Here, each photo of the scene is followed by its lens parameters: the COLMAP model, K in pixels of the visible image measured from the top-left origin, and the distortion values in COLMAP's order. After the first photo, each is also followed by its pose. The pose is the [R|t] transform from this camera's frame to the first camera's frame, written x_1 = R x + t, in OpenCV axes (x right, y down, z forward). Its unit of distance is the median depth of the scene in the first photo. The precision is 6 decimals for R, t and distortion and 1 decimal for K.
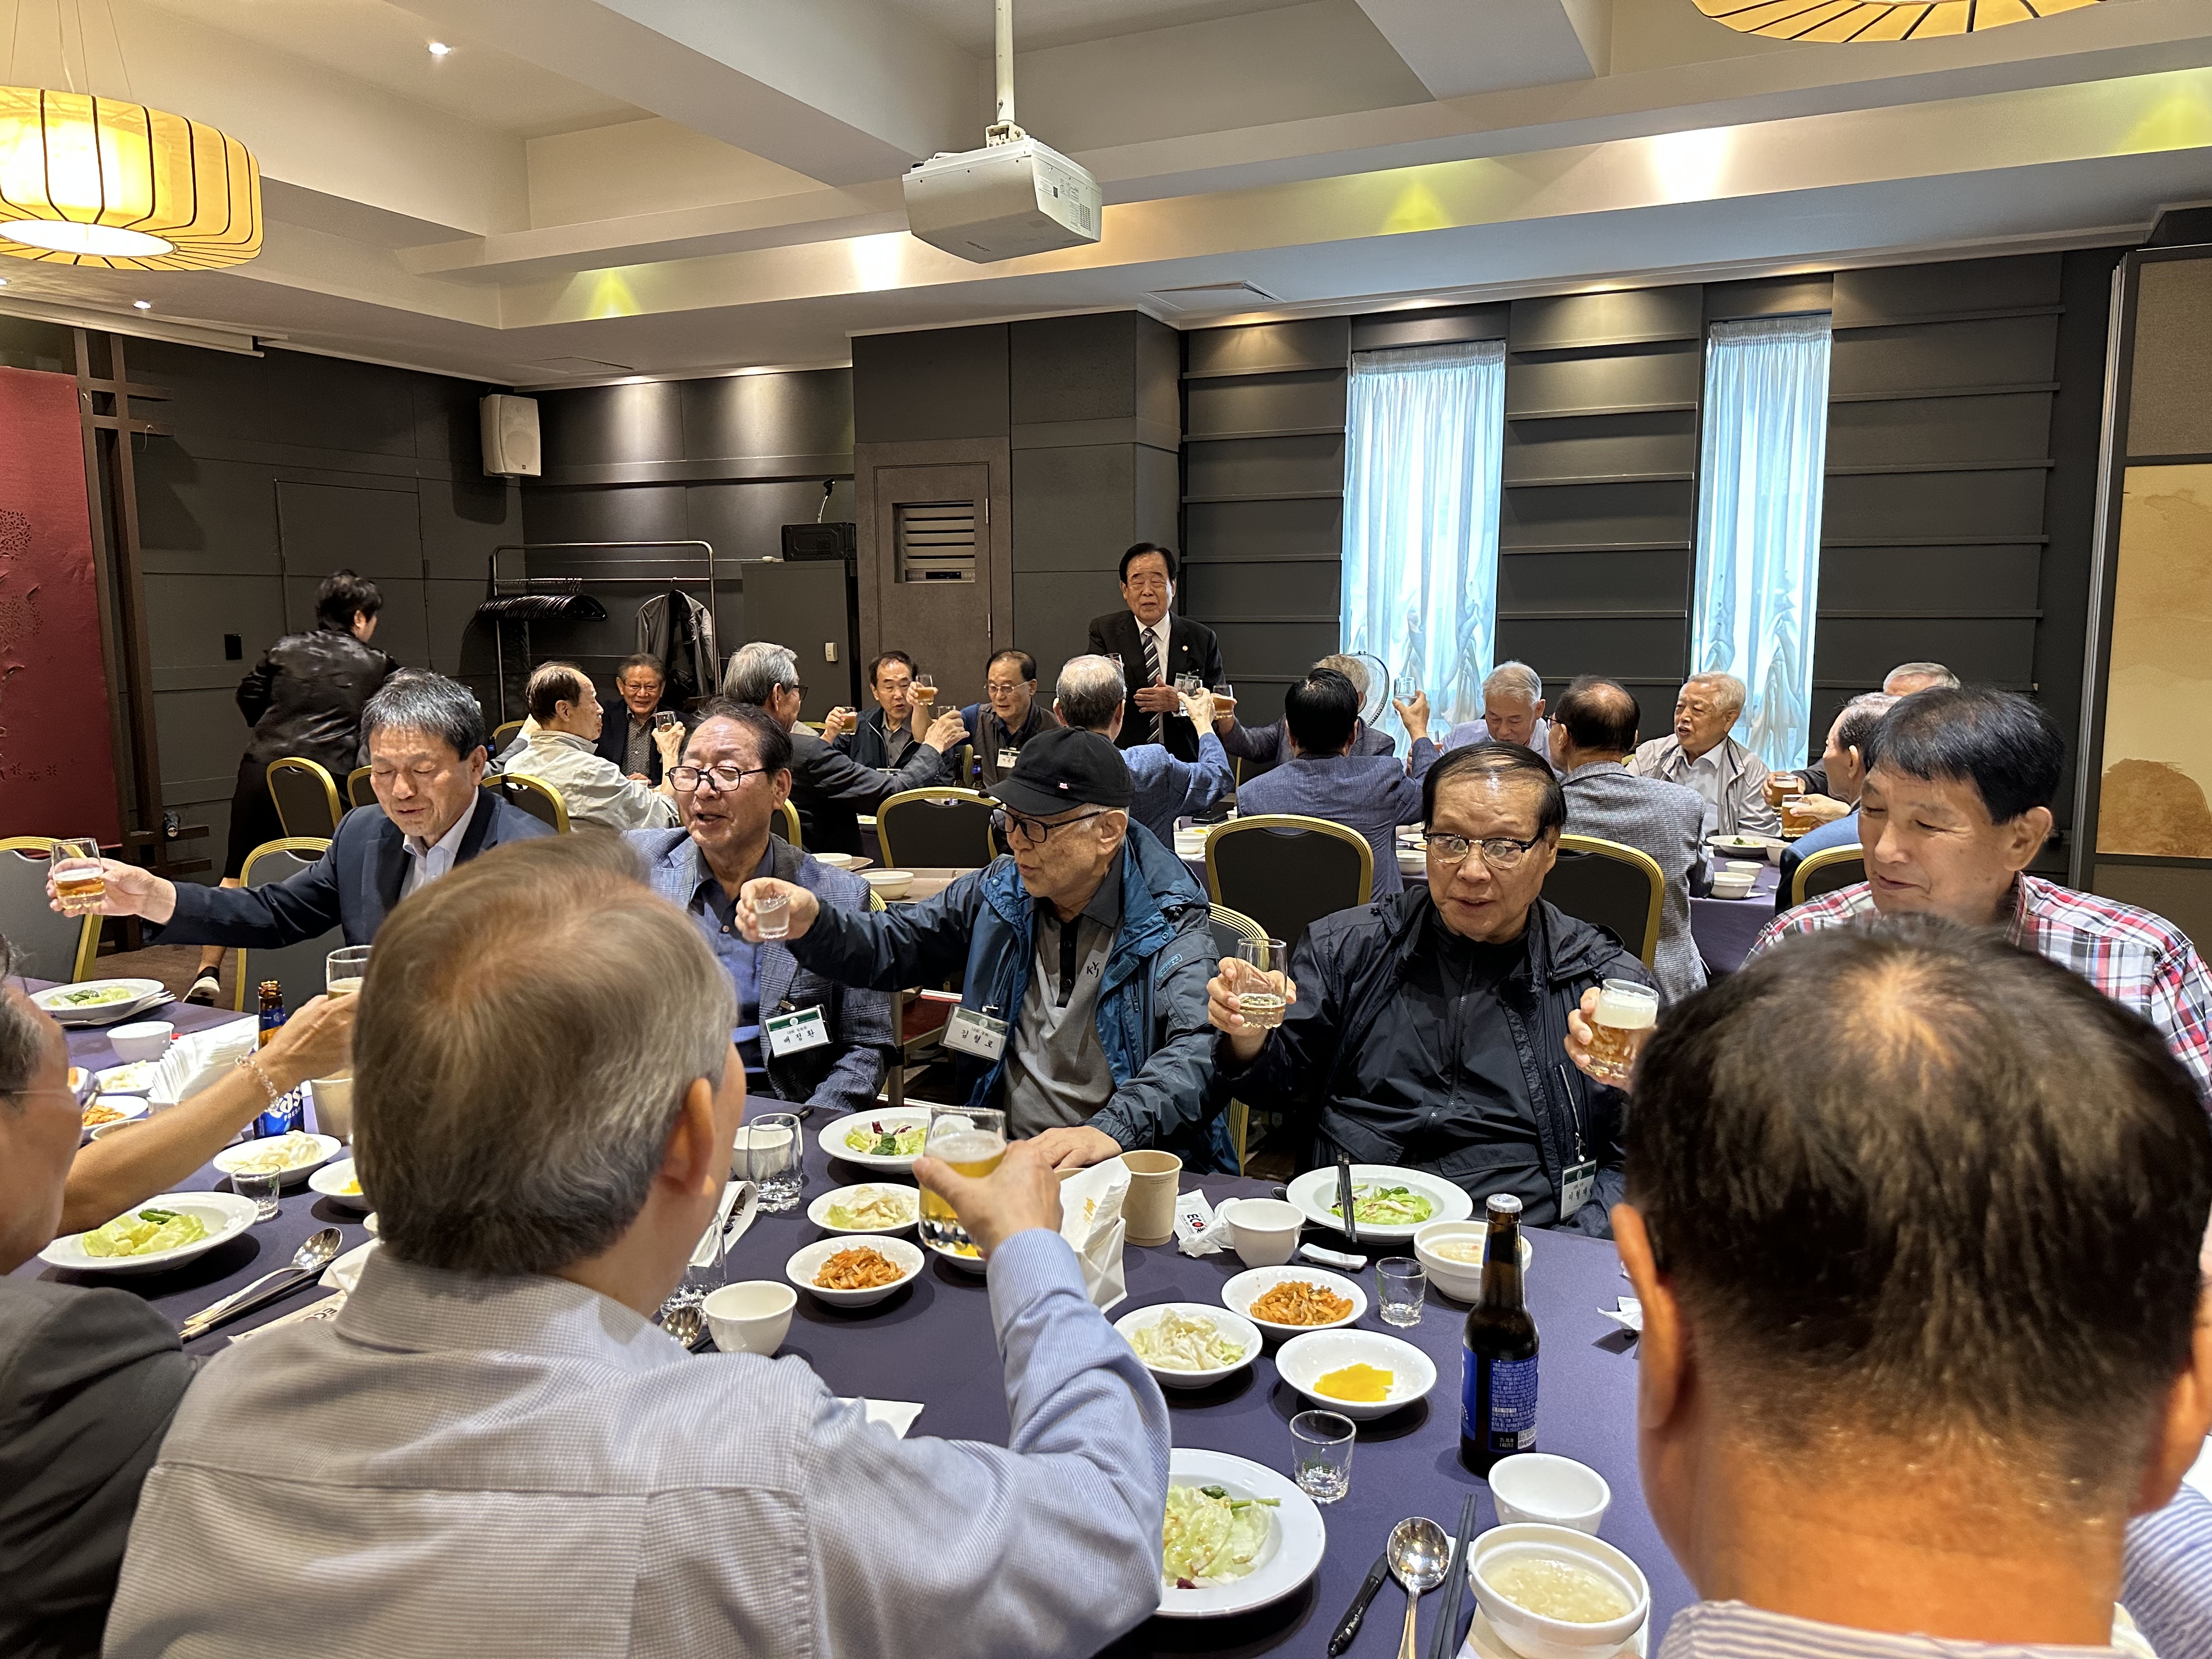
lens RADIAL K [[1548.1, 0, 1091.3], [0, 1548.1, 846.3], [0, 0, 1]] dist [0.040711, -0.055183]
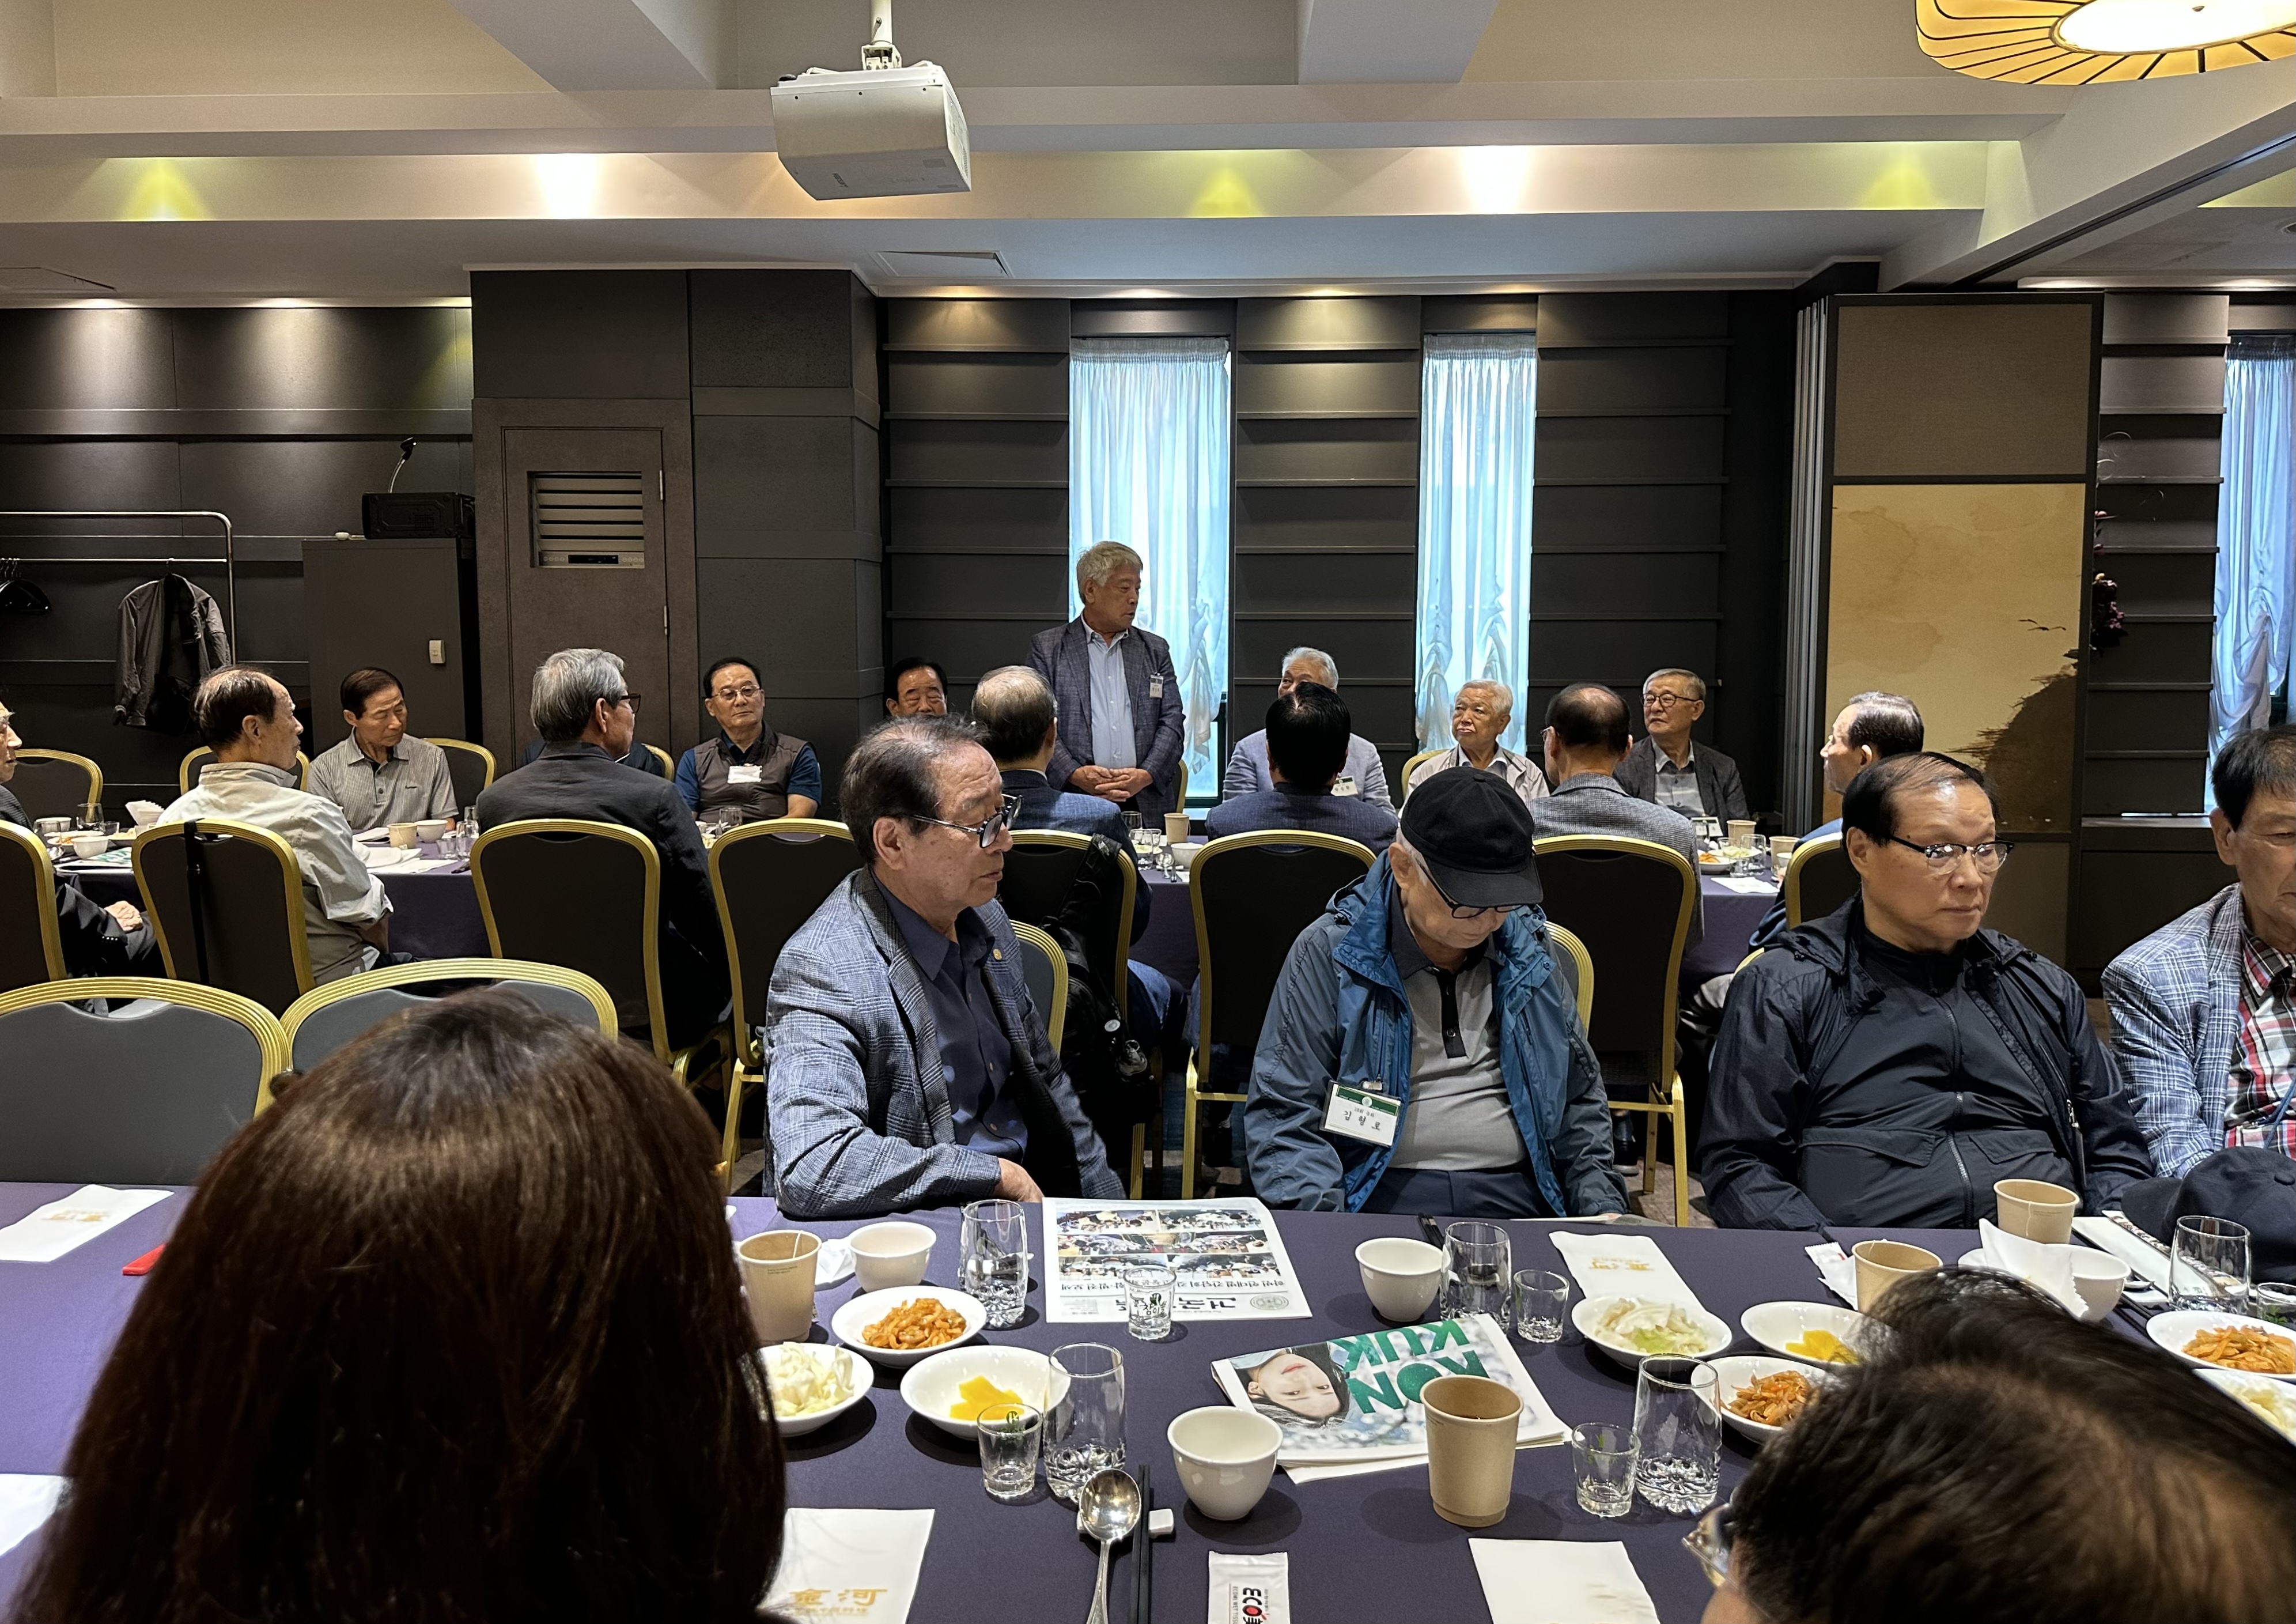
lens RADIAL K [[1634.4, 0, 1111.5], [0, 1634.4, 759.0], [0, 0, 1]] dist [0.050238, -0.056003]
pose [[0.923457, -0.024239, 0.382935, -0.200089], [0.046864, 0.997656, -0.049865, -0.011452], [-0.380829, 0.063994, 0.922428, 0.090640]]
